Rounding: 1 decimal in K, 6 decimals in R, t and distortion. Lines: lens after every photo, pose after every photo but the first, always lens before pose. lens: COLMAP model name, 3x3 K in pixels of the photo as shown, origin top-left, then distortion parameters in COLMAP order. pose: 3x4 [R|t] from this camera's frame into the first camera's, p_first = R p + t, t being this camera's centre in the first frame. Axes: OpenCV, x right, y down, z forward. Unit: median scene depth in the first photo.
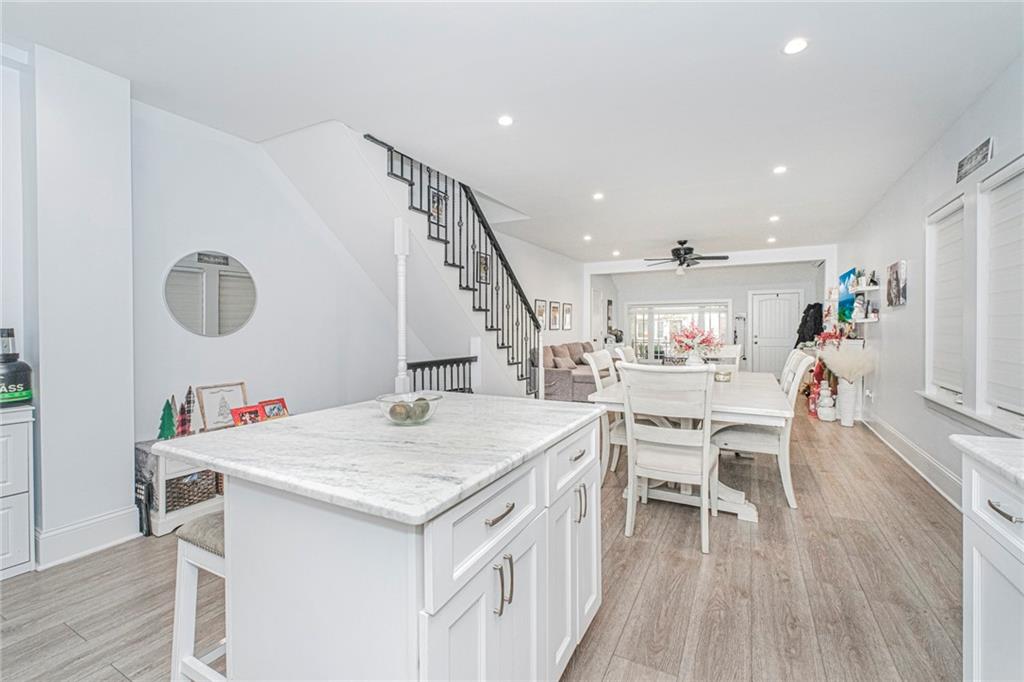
lens RADIAL K [[436.3, 0, 514.0], [0, 436.3, 335.1], [0, 0, 1]] dist [-0.000075, 0.000144]
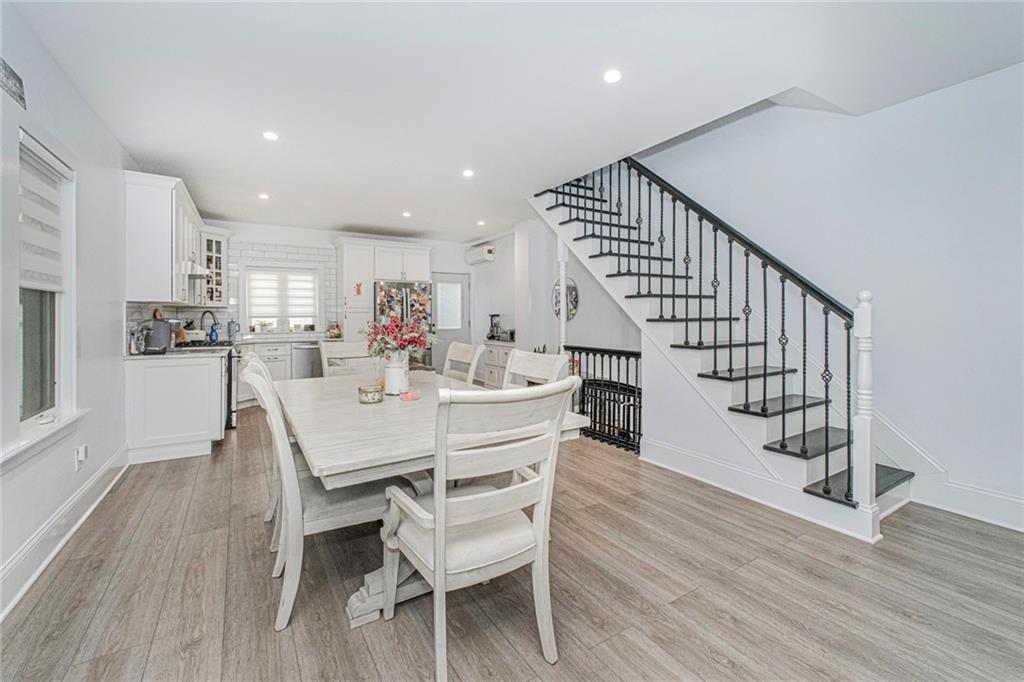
lens RADIAL K [[436.3, 0, 527.0], [0, 436.3, 317.7], [0, 0, 1]] dist [-0.000075, 0.000144]
pose [[-0.473407, 0.008723, -0.880801, 0.843073], [-0.008141, 0.999865, 0.014277, -0.030627], [0.880806, 0.013930, -0.473272, 1.354098]]
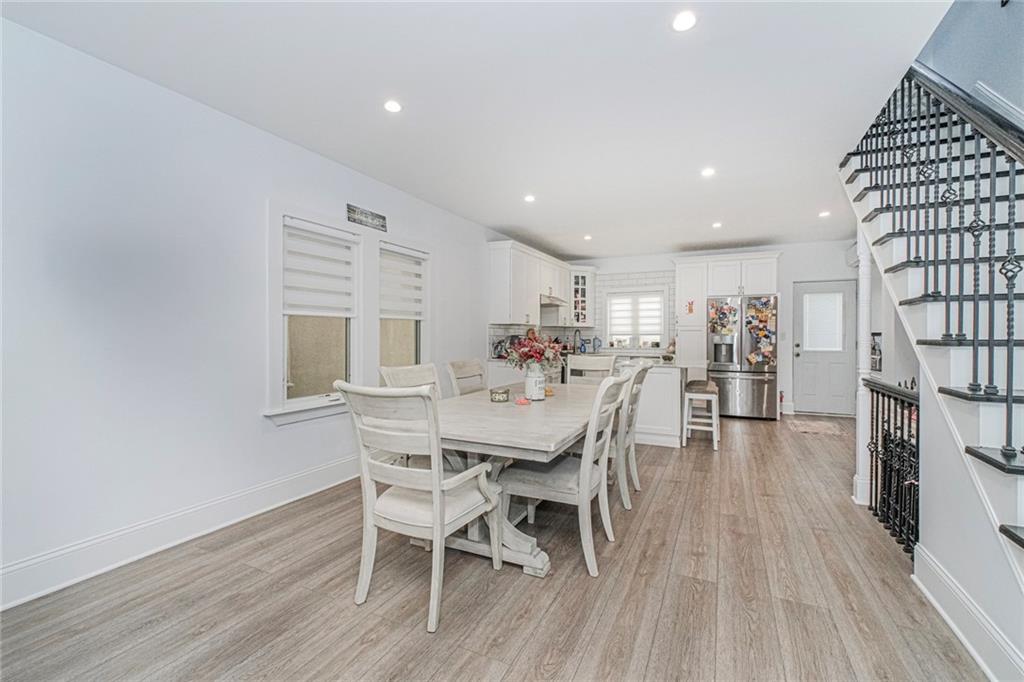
lens RADIAL K [[436.3, 0, 516.0], [0, 436.3, 335.2], [0, 0, 1]] dist [-0.000075, 0.000144]
pose [[-0.998358, 0.001330, -0.057274, 0.449926], [0.000404, 0.999869, 0.016175, -0.031179], [0.057288, 0.016125, -0.998227, 1.631897]]
